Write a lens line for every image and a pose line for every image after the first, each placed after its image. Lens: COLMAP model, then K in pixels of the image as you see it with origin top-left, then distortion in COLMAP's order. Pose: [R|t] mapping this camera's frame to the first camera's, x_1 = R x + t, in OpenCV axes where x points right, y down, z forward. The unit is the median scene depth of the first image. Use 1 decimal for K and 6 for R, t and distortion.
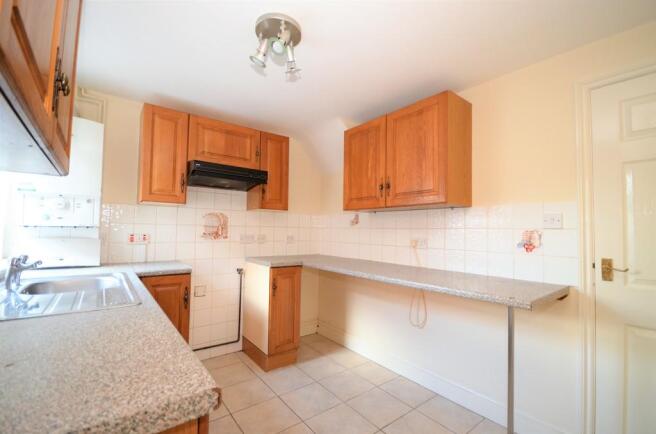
lens RADIAL K [[288.4, 0, 328.0], [0, 288.4, 217.0], [0, 0, 1]] dist [-0.000234, -0.000052]
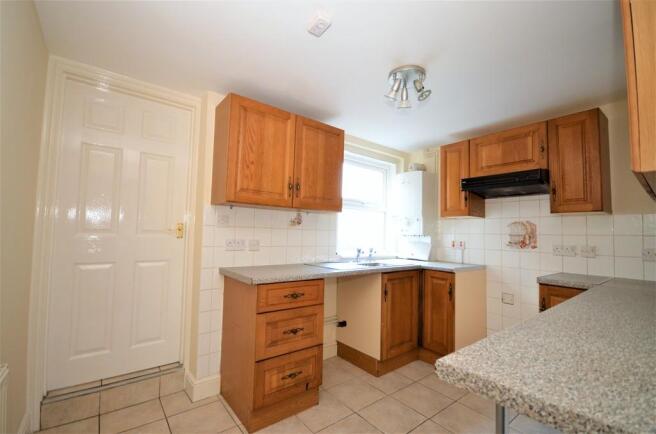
lens RADIAL K [[288.4, 0, 328.0], [0, 288.4, 217.0], [0, 0, 1]] dist [-0.000234, -0.000052]
pose [[0.004364, -0.074950, -0.997178, 0.597341], [0.025126, 0.996881, -0.074818, 0.028904], [0.999675, -0.024729, 0.006234, 0.363075]]
